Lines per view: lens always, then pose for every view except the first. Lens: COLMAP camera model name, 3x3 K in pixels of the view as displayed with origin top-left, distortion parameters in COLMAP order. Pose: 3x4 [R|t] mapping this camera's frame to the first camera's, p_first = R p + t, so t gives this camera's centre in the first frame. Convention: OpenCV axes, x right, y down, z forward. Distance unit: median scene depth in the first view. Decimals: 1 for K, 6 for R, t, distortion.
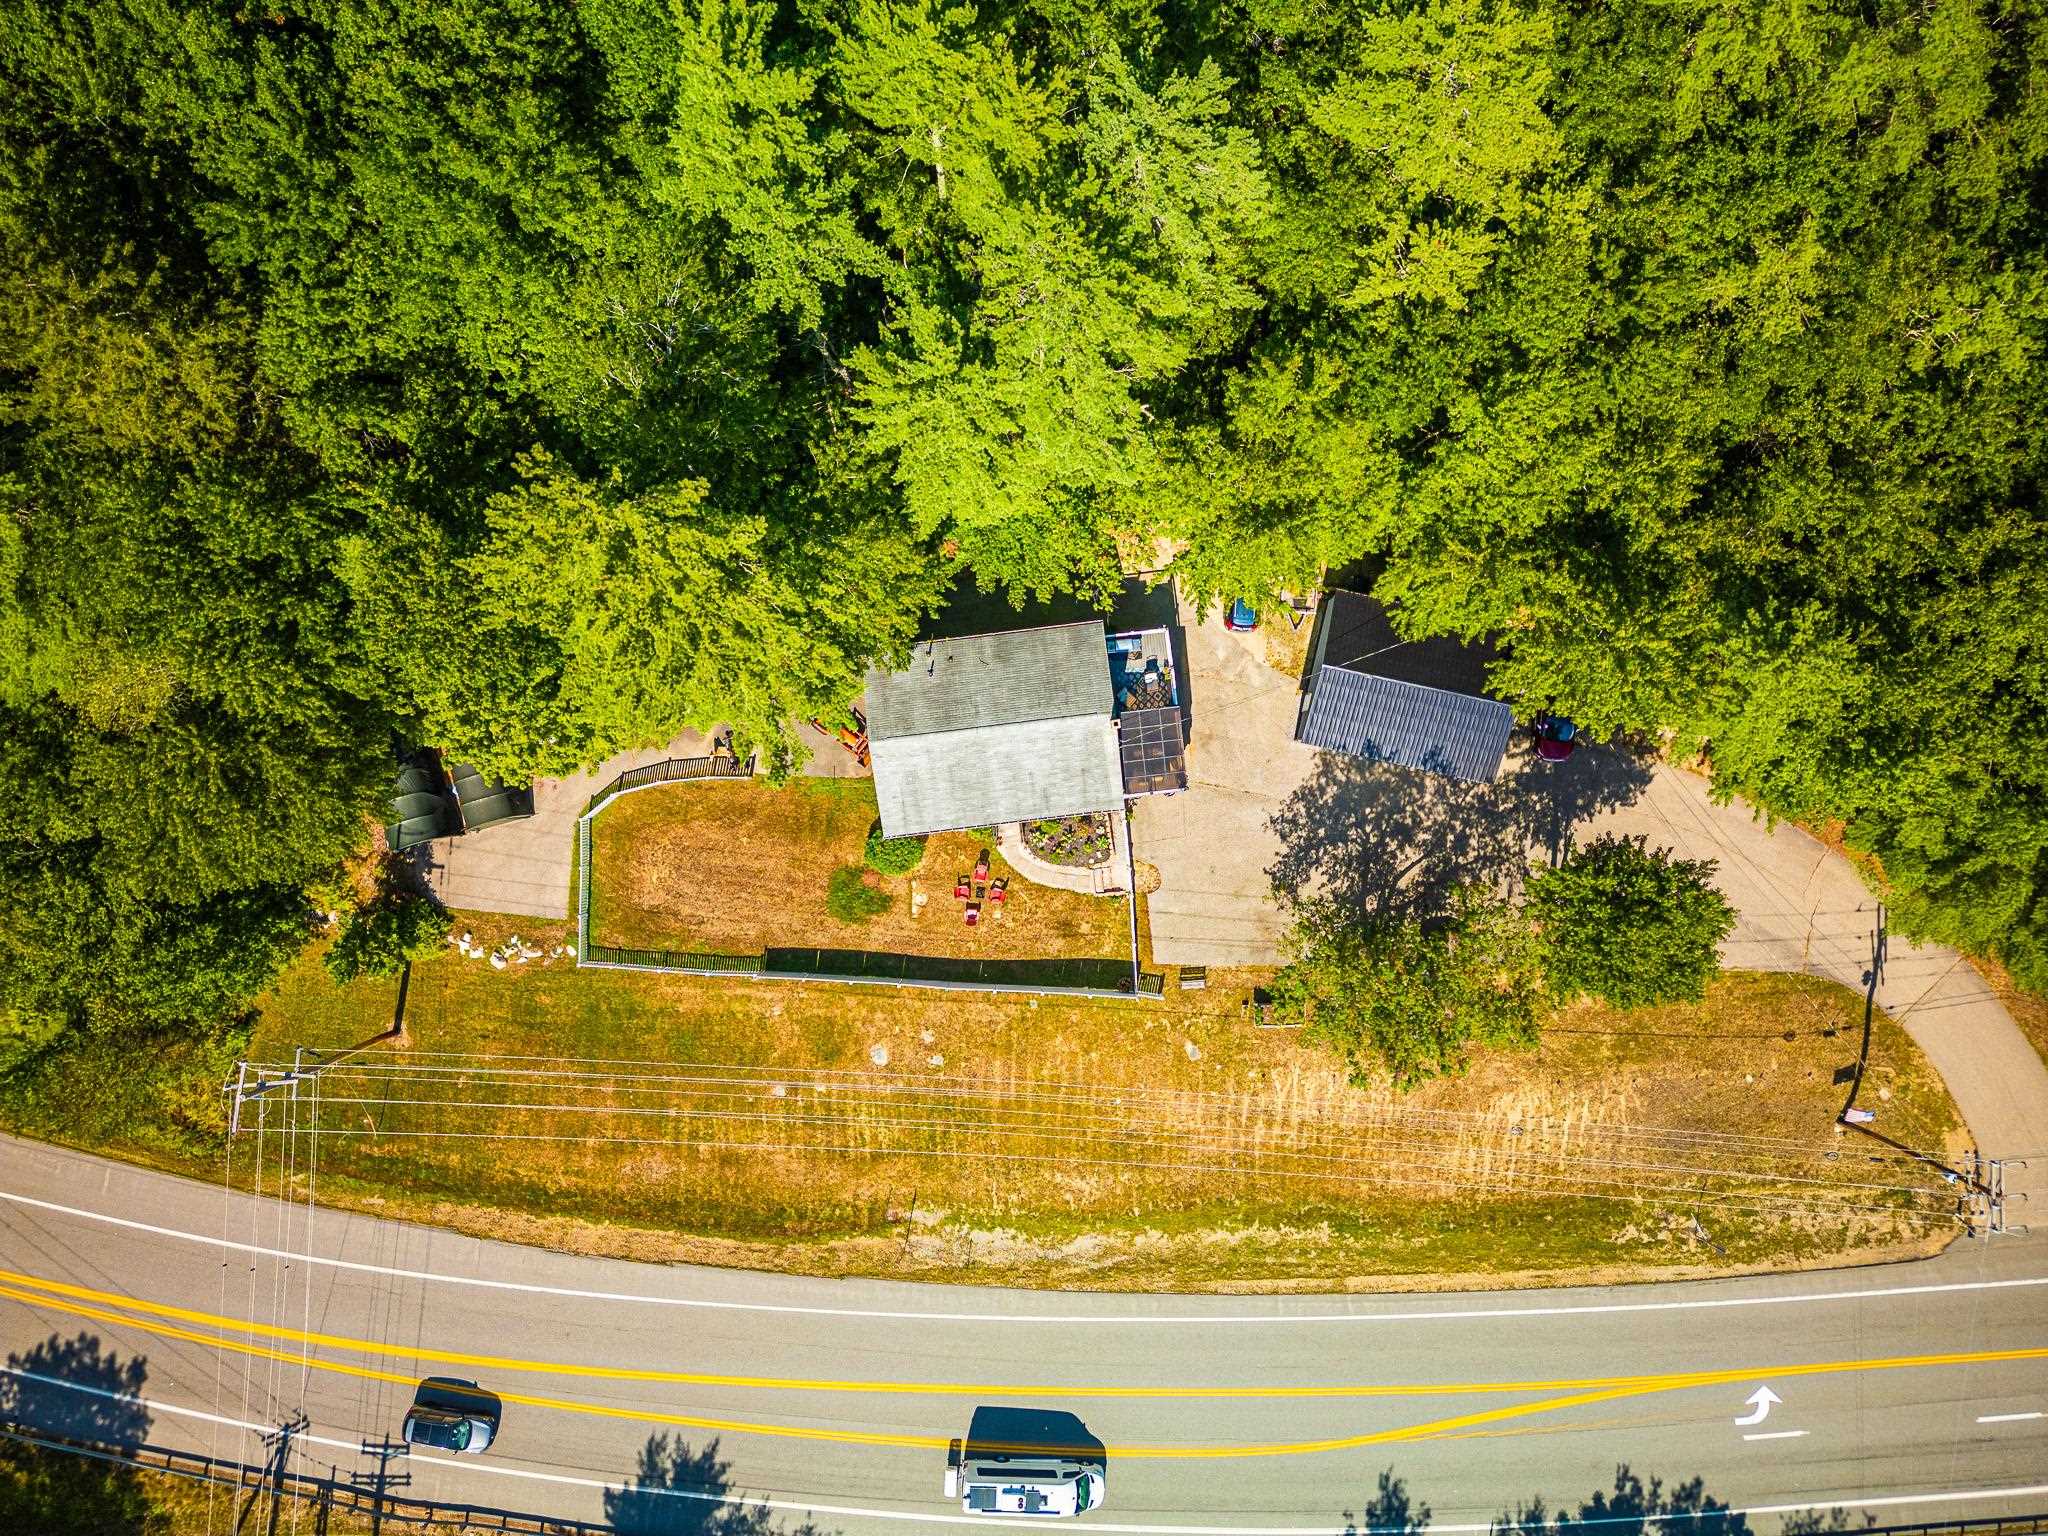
lens RADIAL K [[1442.6, 0, 1028.9], [0, 1442.6, 756.3], [0, 0, 1]] dist [0.102728, -0.106831]
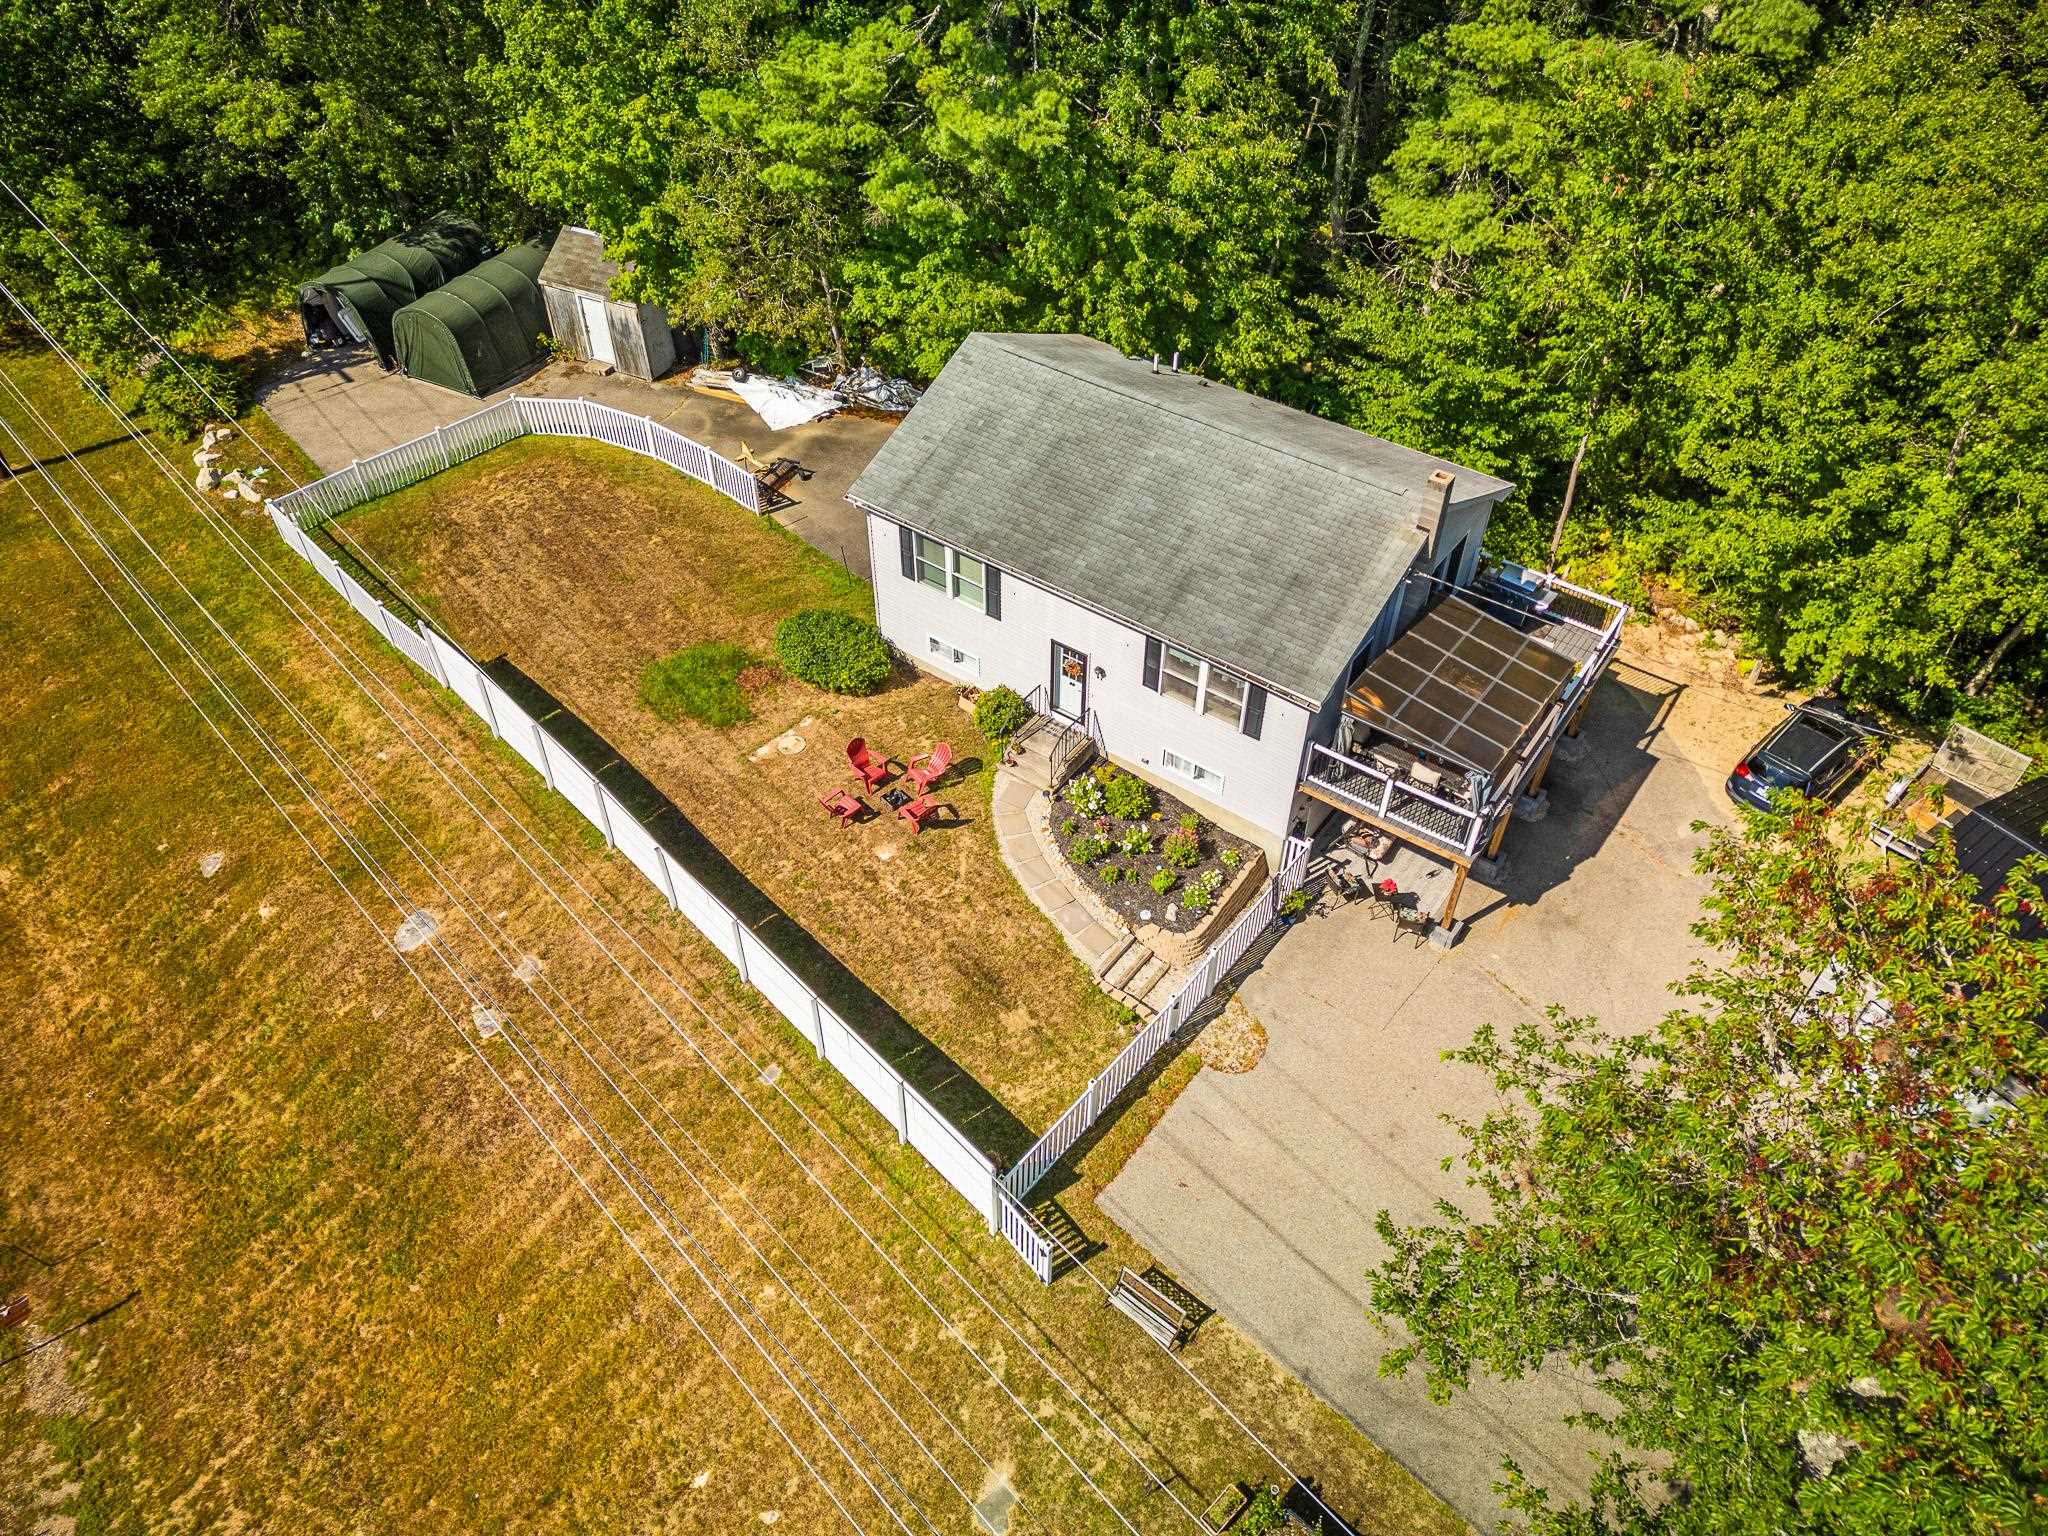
lens RADIAL K [[1442.6, 0, 1028.9], [0, 1442.6, 756.3], [0, 0, 1]] dist [0.102728, -0.106831]
pose [[0.732307, 0.477455, -0.485554, 0.185210], [-0.680966, 0.509977, -0.525556, 0.271762], [-0.003308, 0.715514, 0.698590, 0.669977]]
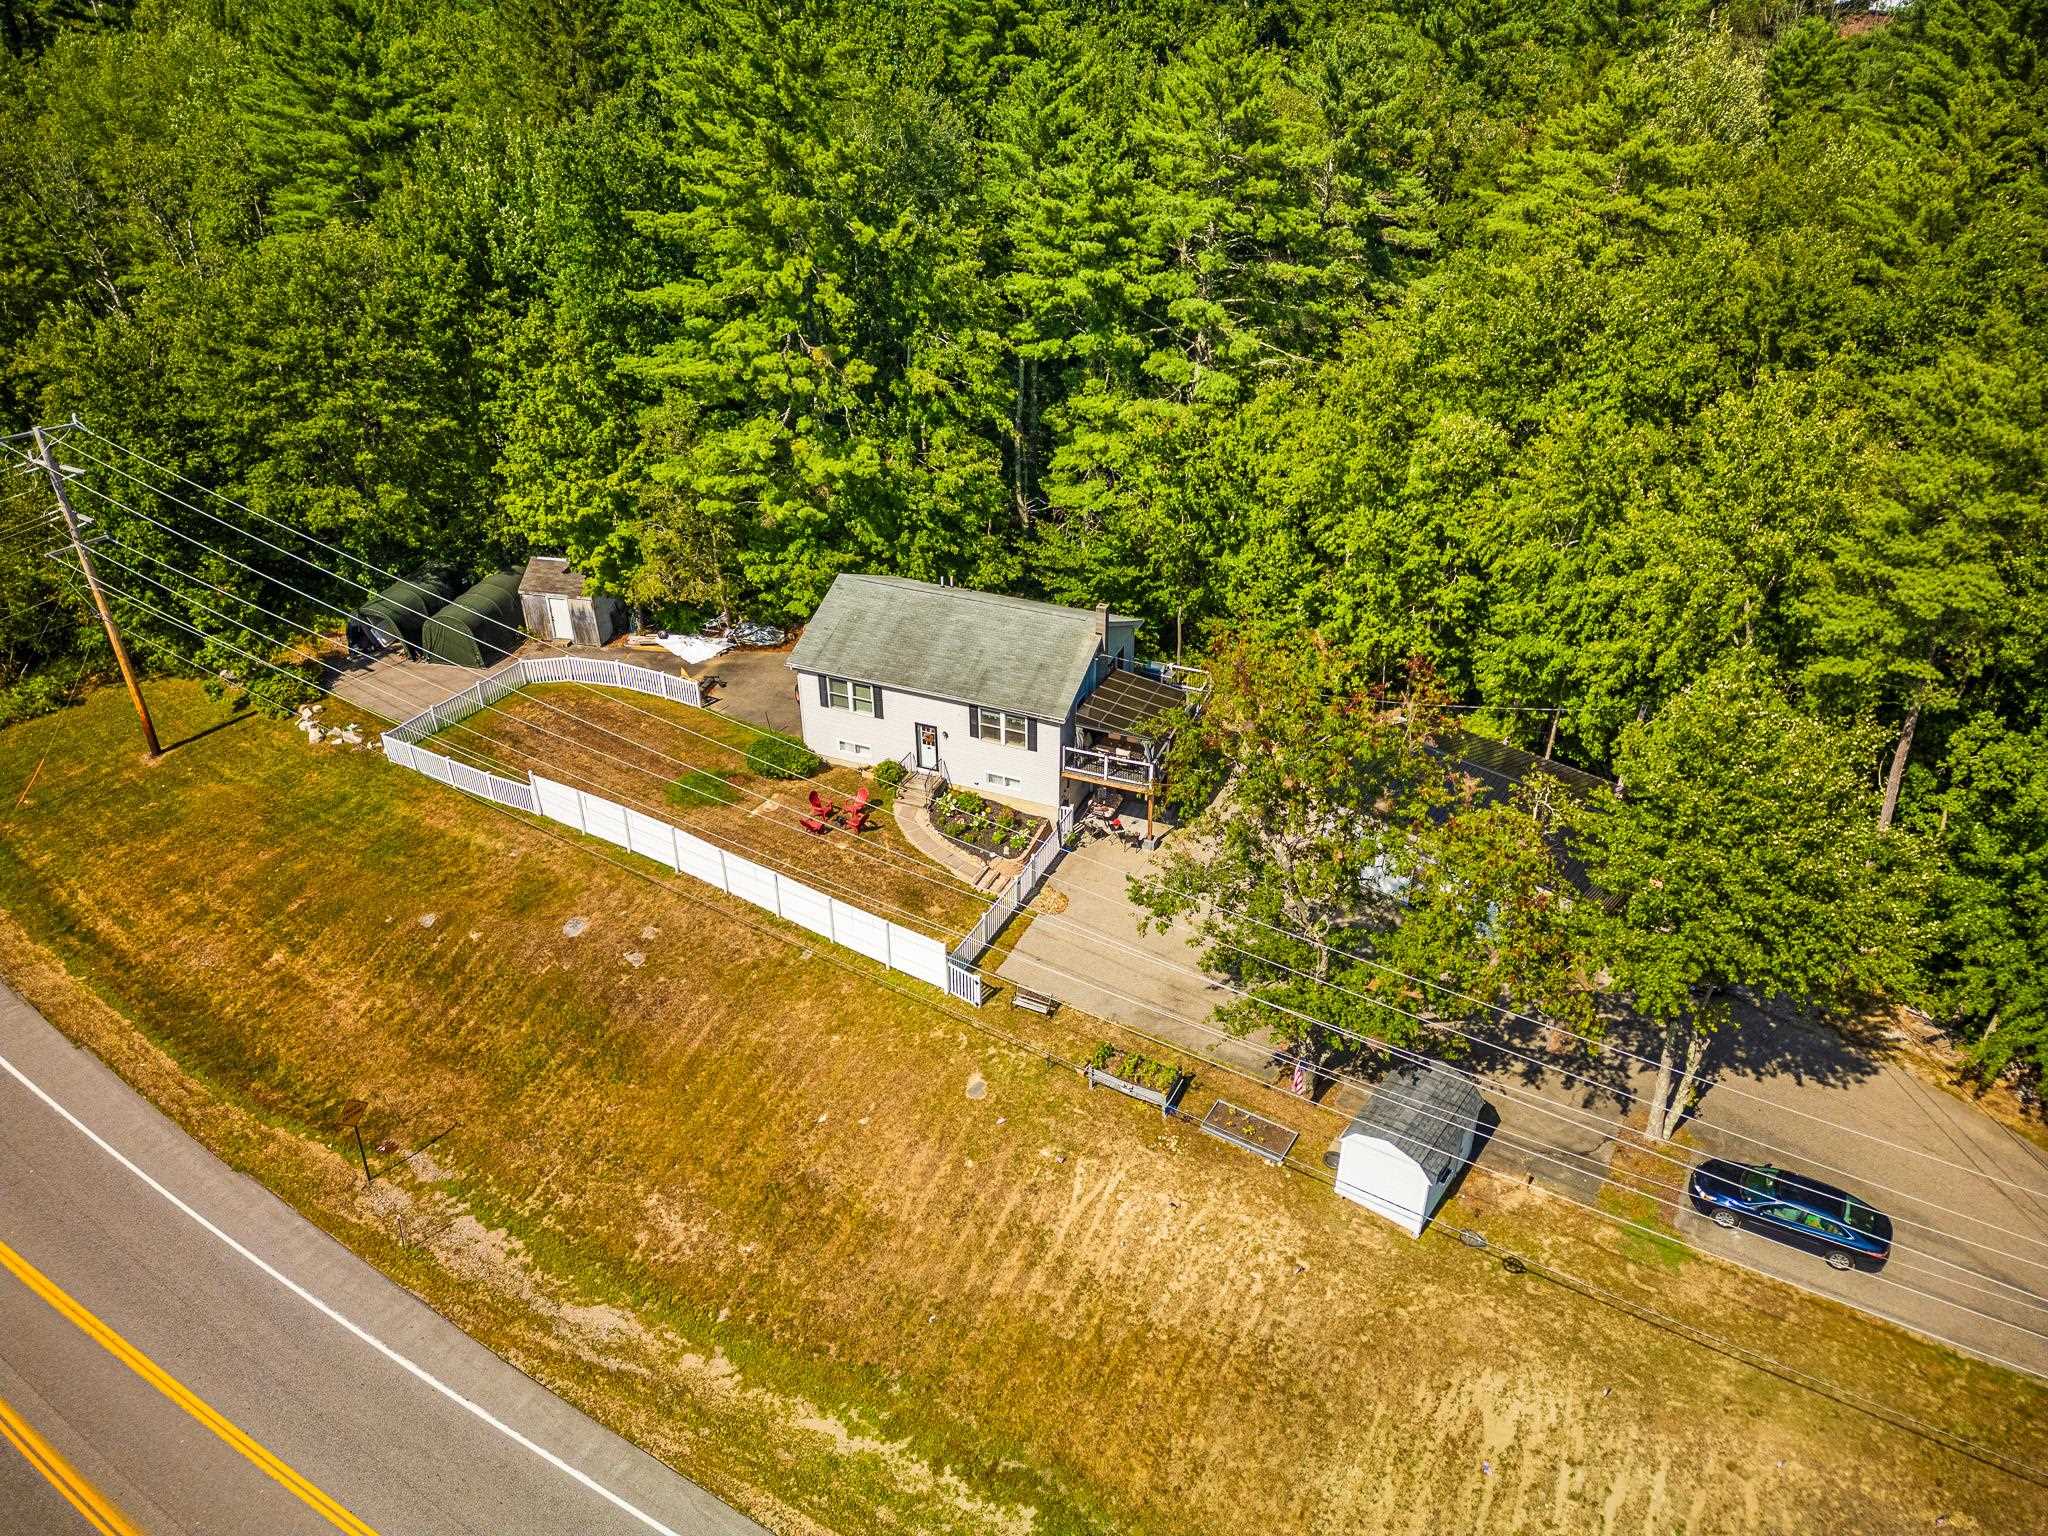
lens RADIAL K [[1442.6, 0, 1028.9], [0, 1442.6, 756.3], [0, 0, 1]] dist [0.102728, -0.106831]
pose [[0.871718, 0.256679, -0.417400, 0.334969], [-0.490007, 0.457654, -0.741920, 0.555720], [0.000590, 0.851275, 0.524720, 0.562519]]
